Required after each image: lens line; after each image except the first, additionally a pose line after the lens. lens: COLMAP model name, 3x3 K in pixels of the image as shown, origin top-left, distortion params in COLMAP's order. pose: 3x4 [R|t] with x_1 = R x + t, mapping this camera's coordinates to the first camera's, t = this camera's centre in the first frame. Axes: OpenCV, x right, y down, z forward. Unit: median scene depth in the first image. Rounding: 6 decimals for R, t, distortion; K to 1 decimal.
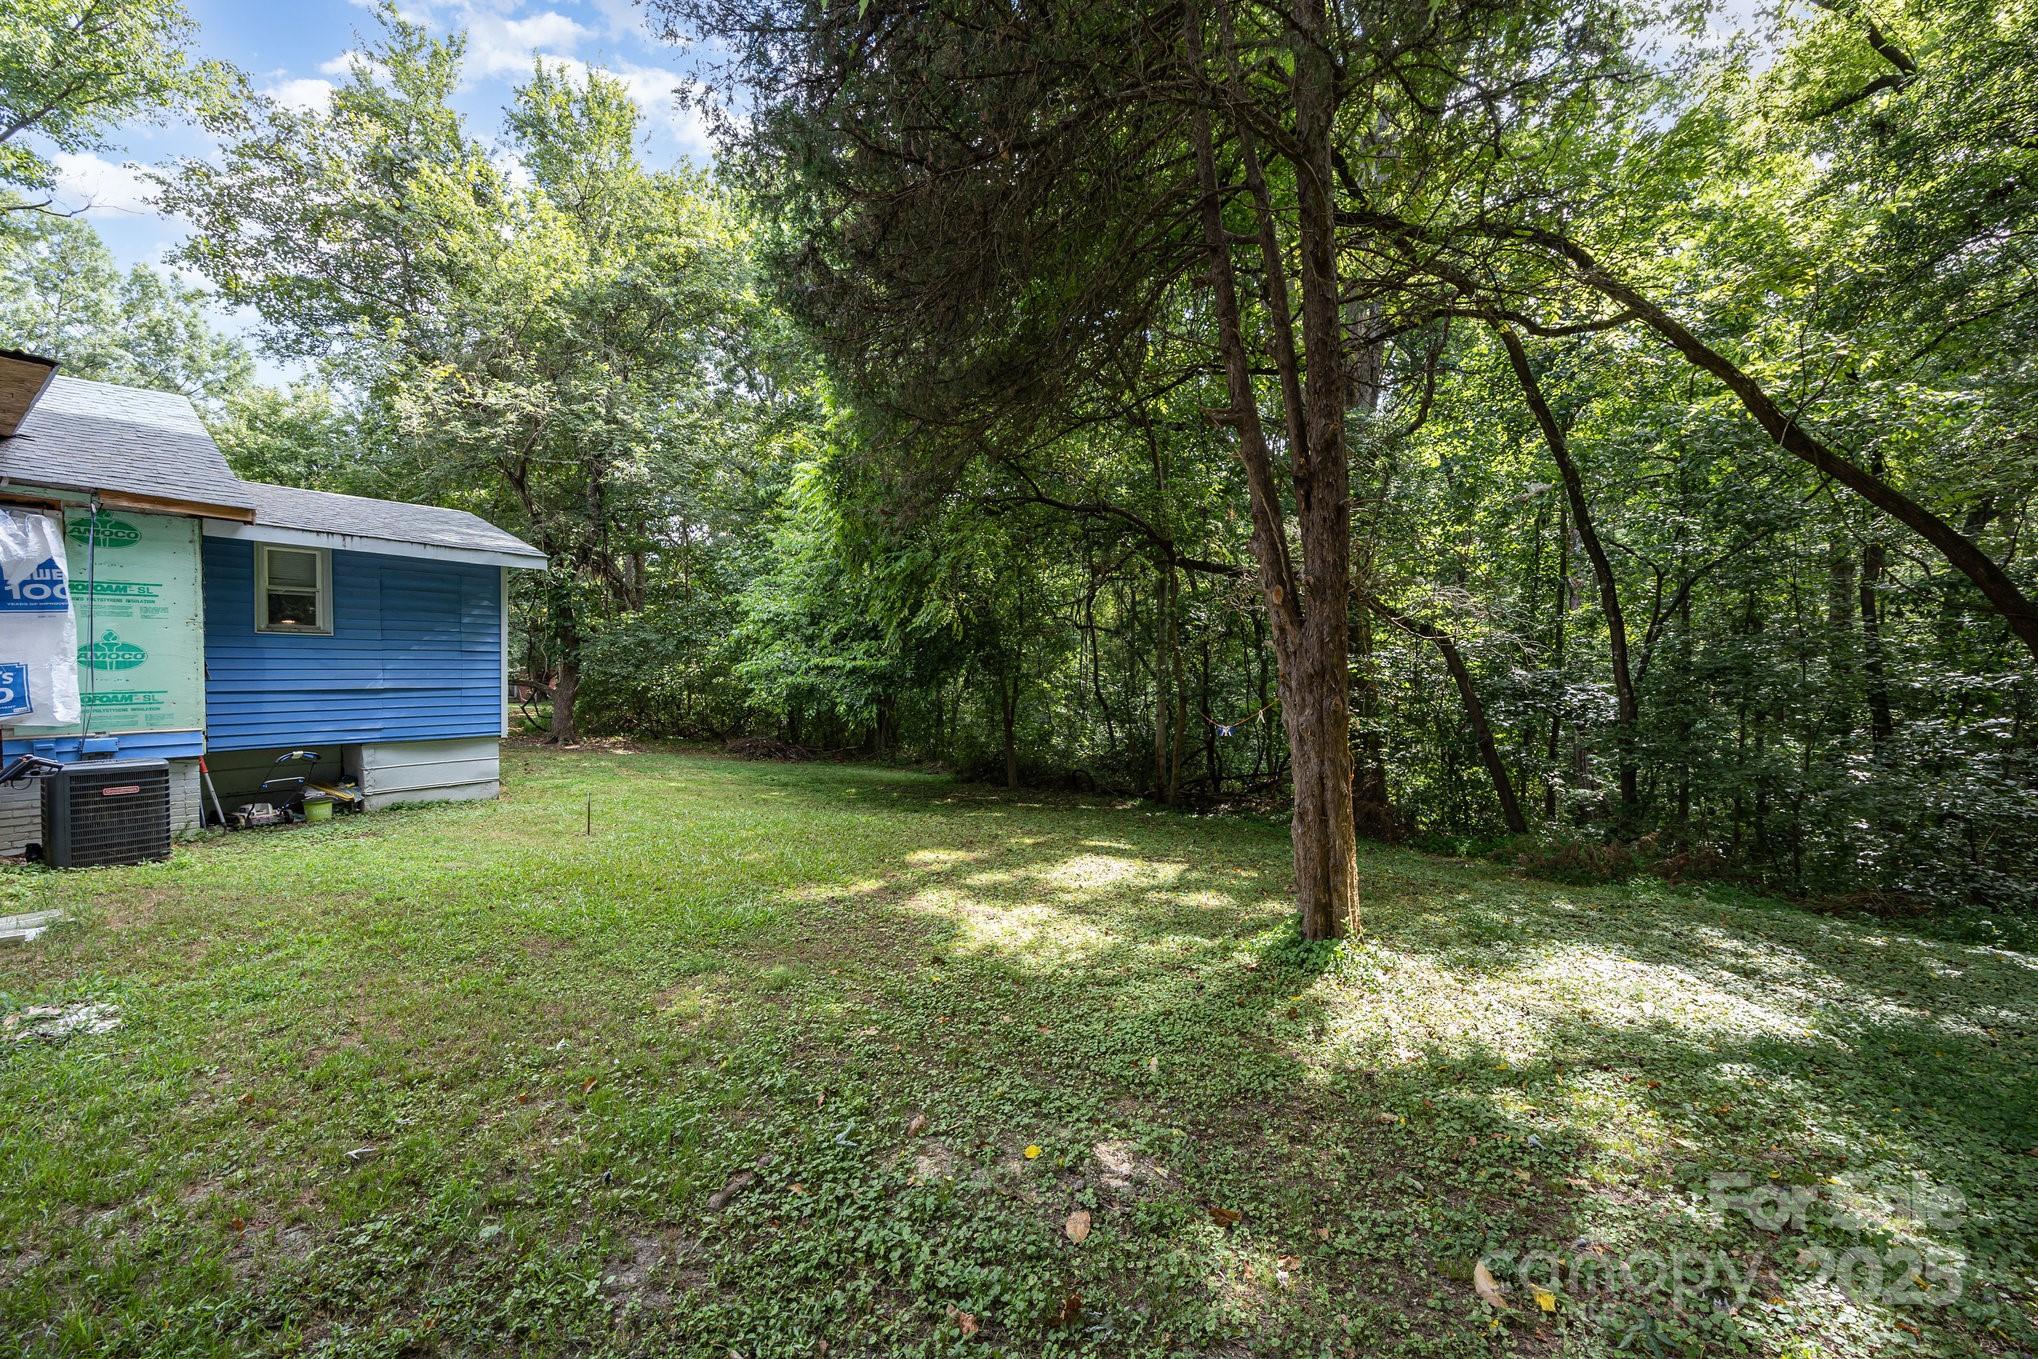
lens RADIAL K [[783.4, 0, 1009.4], [0, 783.4, 679.2], [0, 0, 1]] dist [-0.007857, -0.000295]
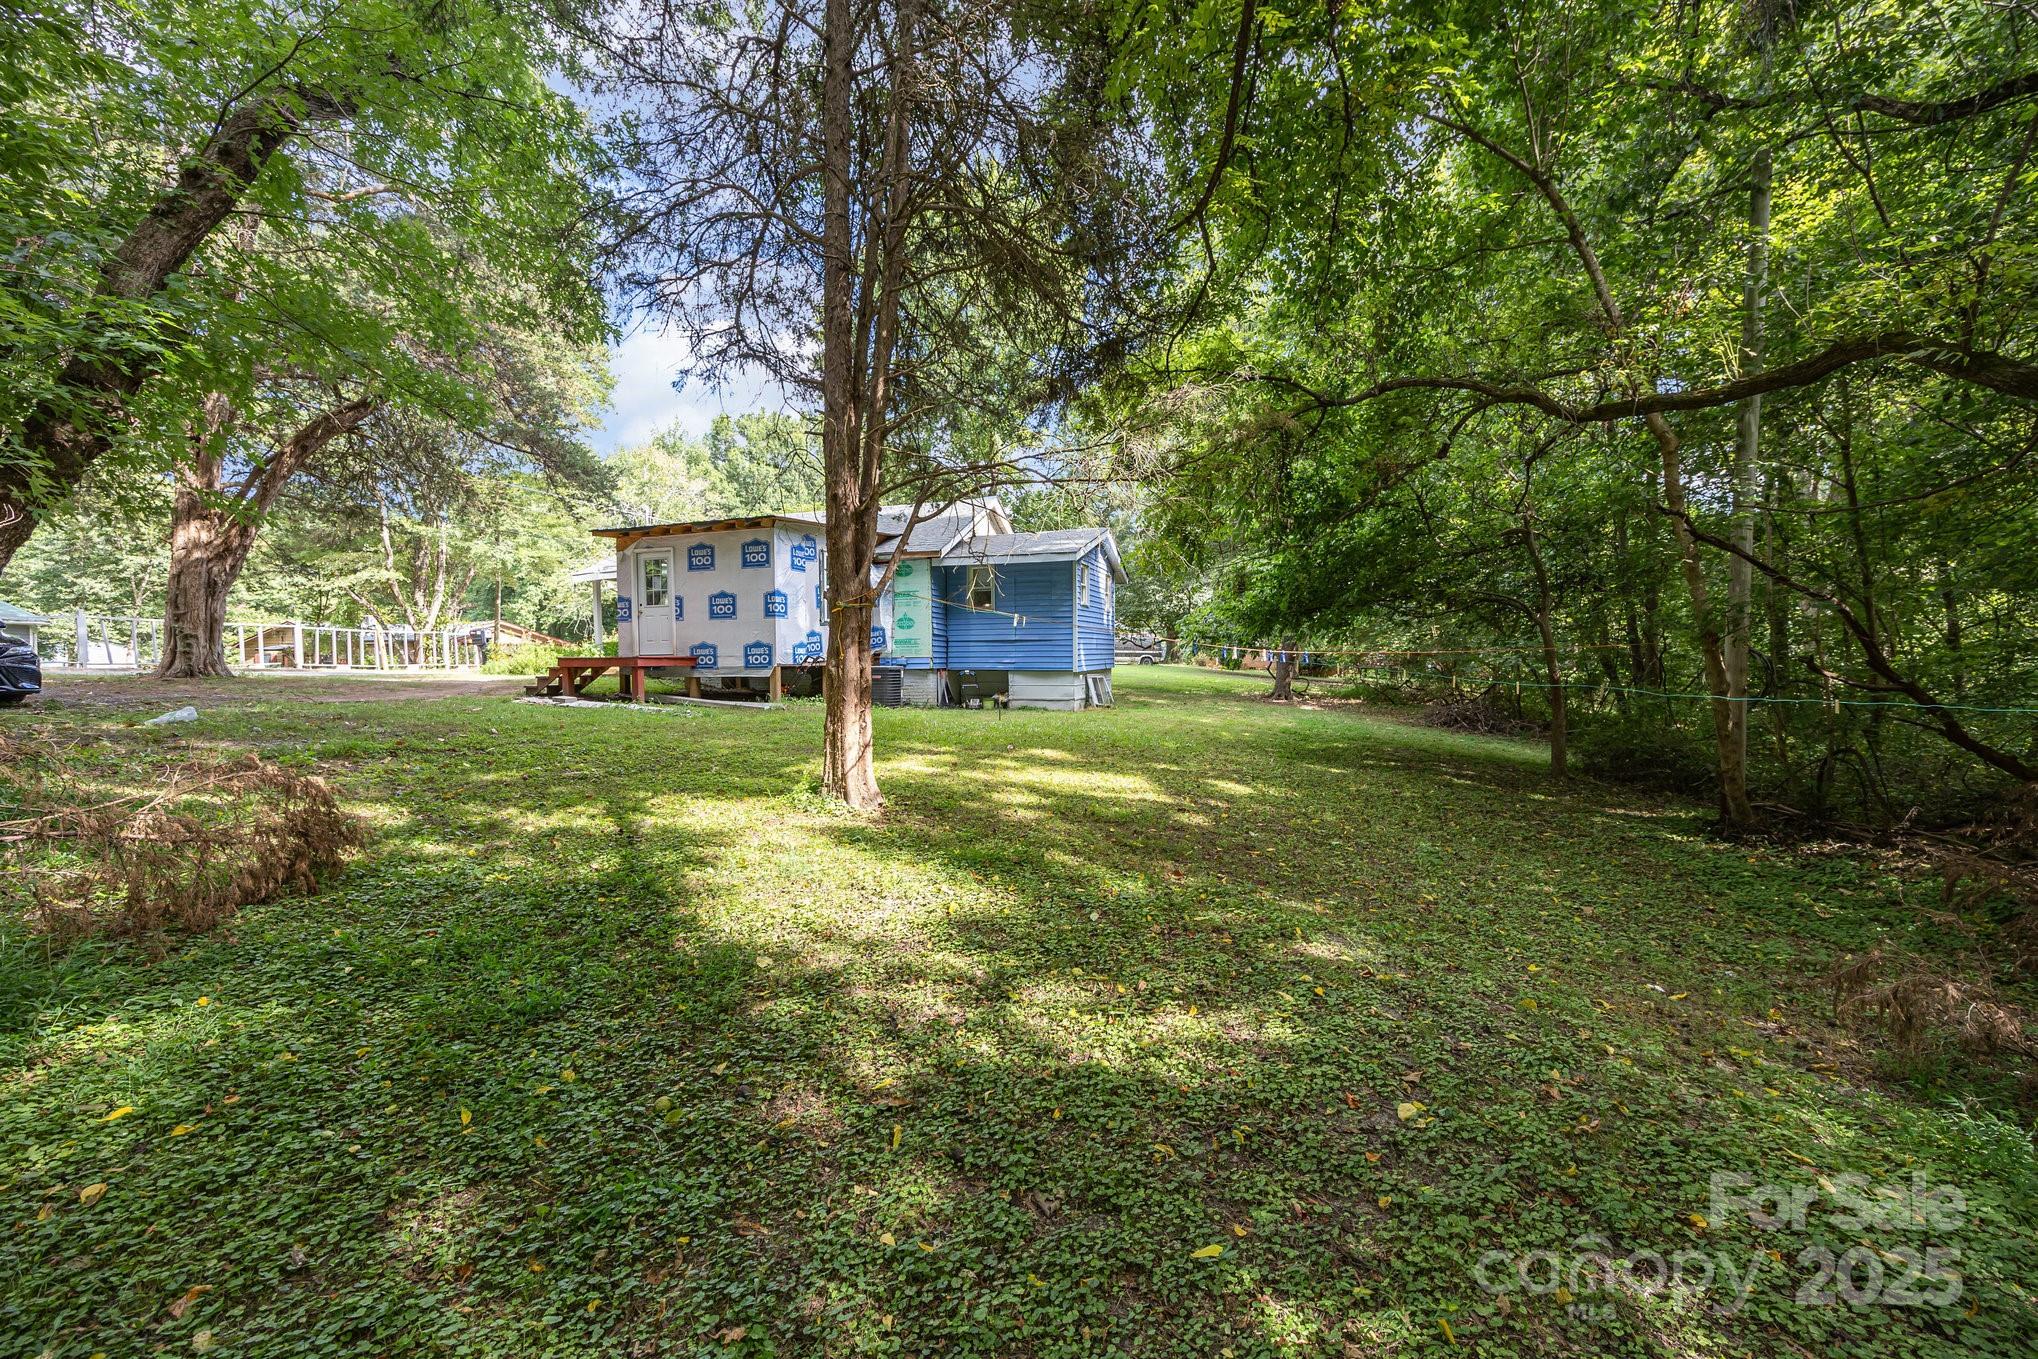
lens RADIAL K [[783.4, 0, 1015.3], [0, 783.4, 682.5], [0, 0, 1]] dist [-0.007857, -0.000295]
pose [[0.286156, 0.023240, -0.957901, 0.940037], [-0.009036, 0.999727, 0.021555, 0.073308], [0.958140, 0.002488, 0.286288, 0.510667]]
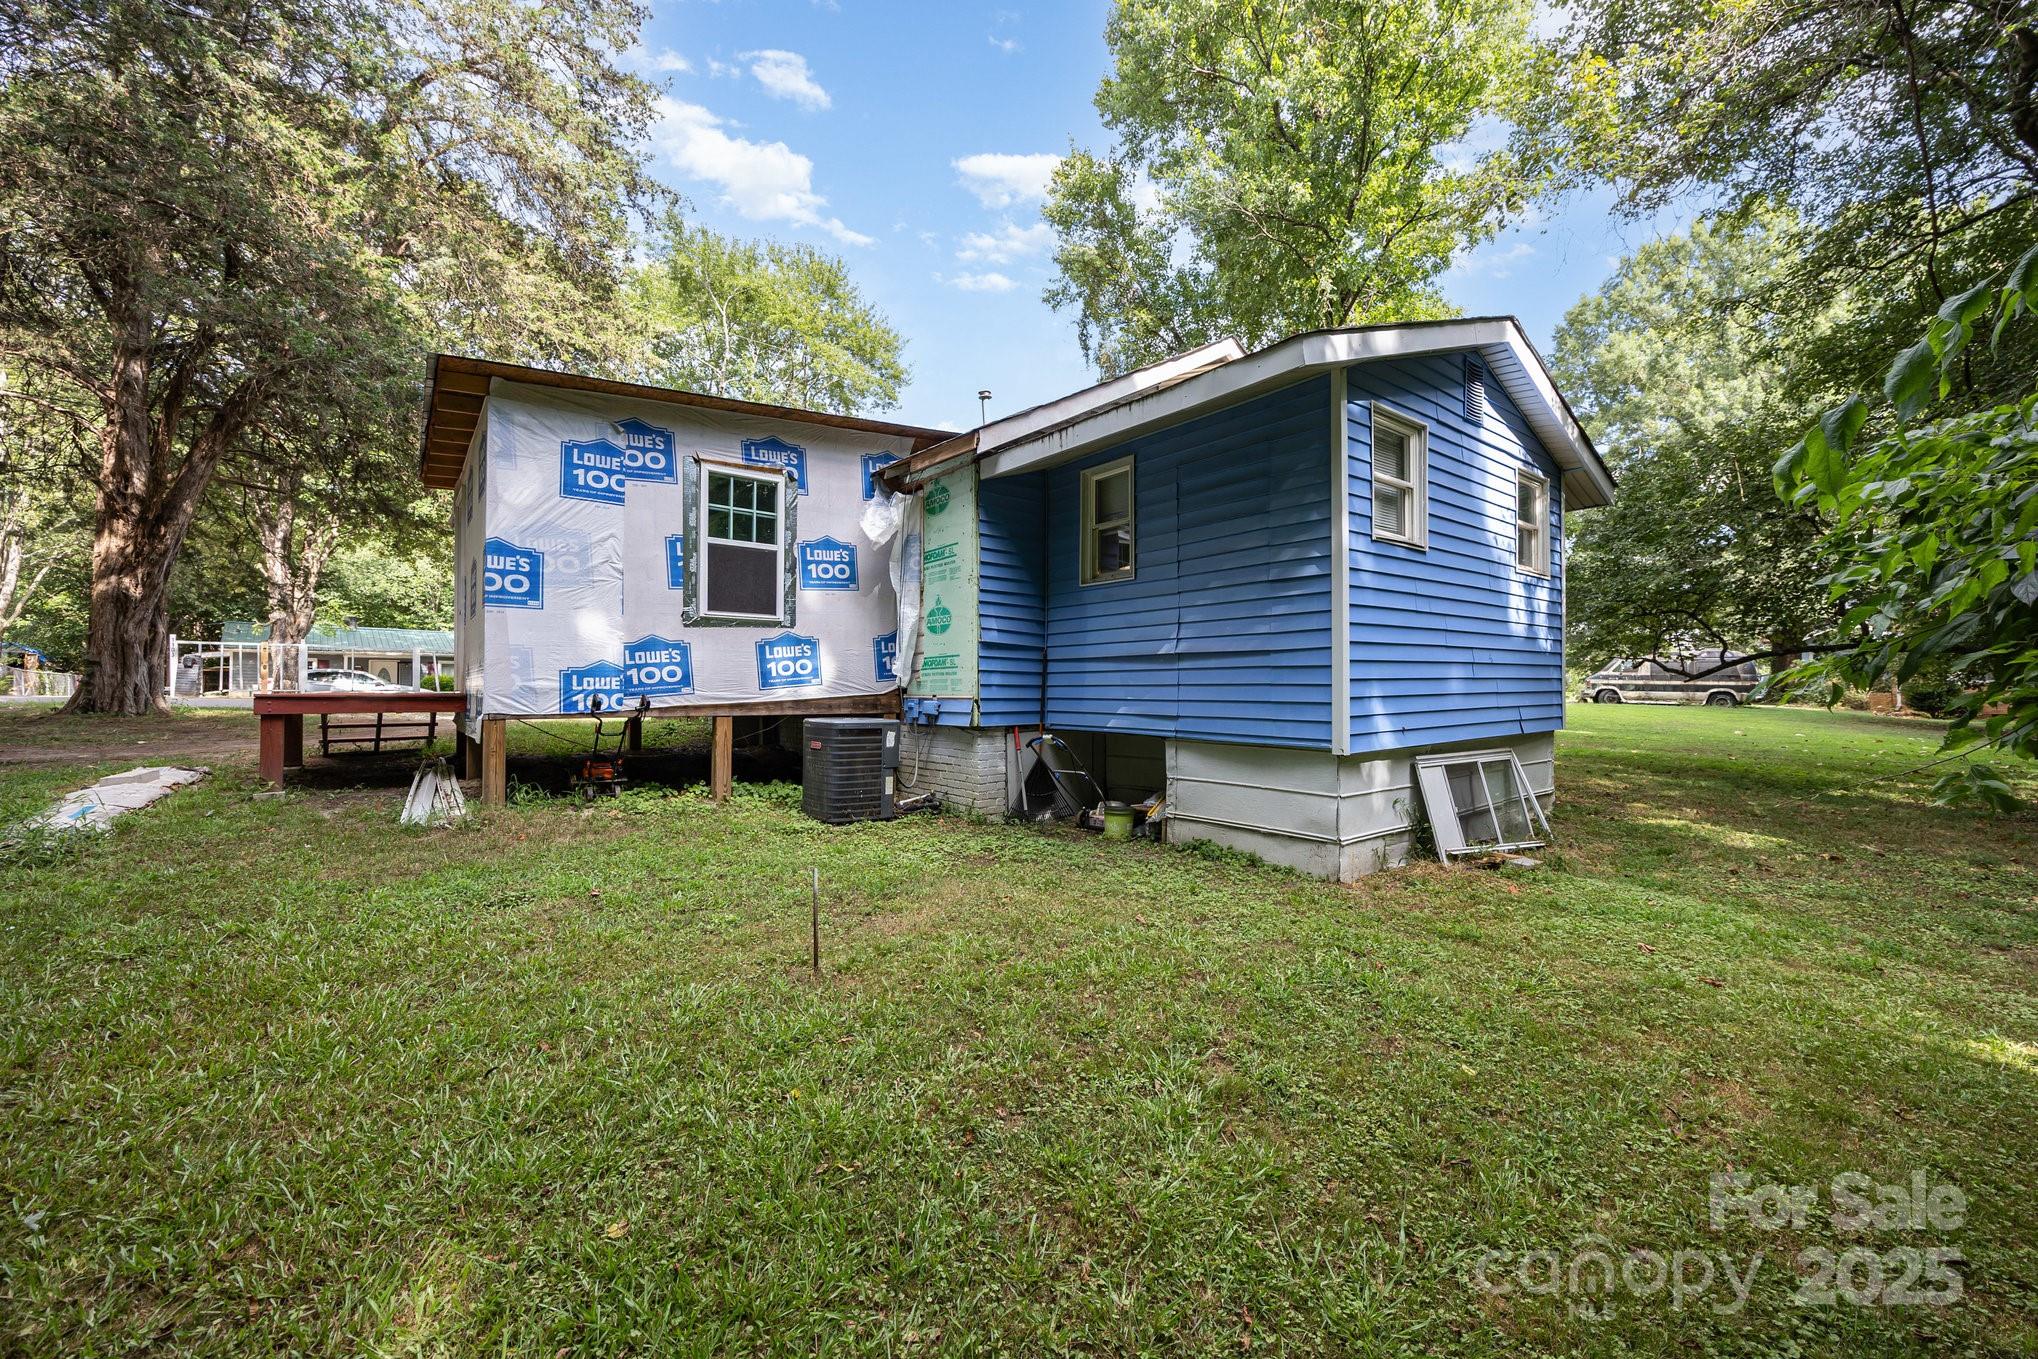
lens RADIAL K [[783.4, 0, 1028.4], [0, 783.4, 670.1], [0, 0, 1]] dist [-0.007857, -0.000295]
pose [[-0.279023, -0.023311, -0.960002, -0.164115], [-0.016021, 0.999679, -0.019618, 0.041357], [0.960151, 0.009906, -0.279307, 1.102913]]
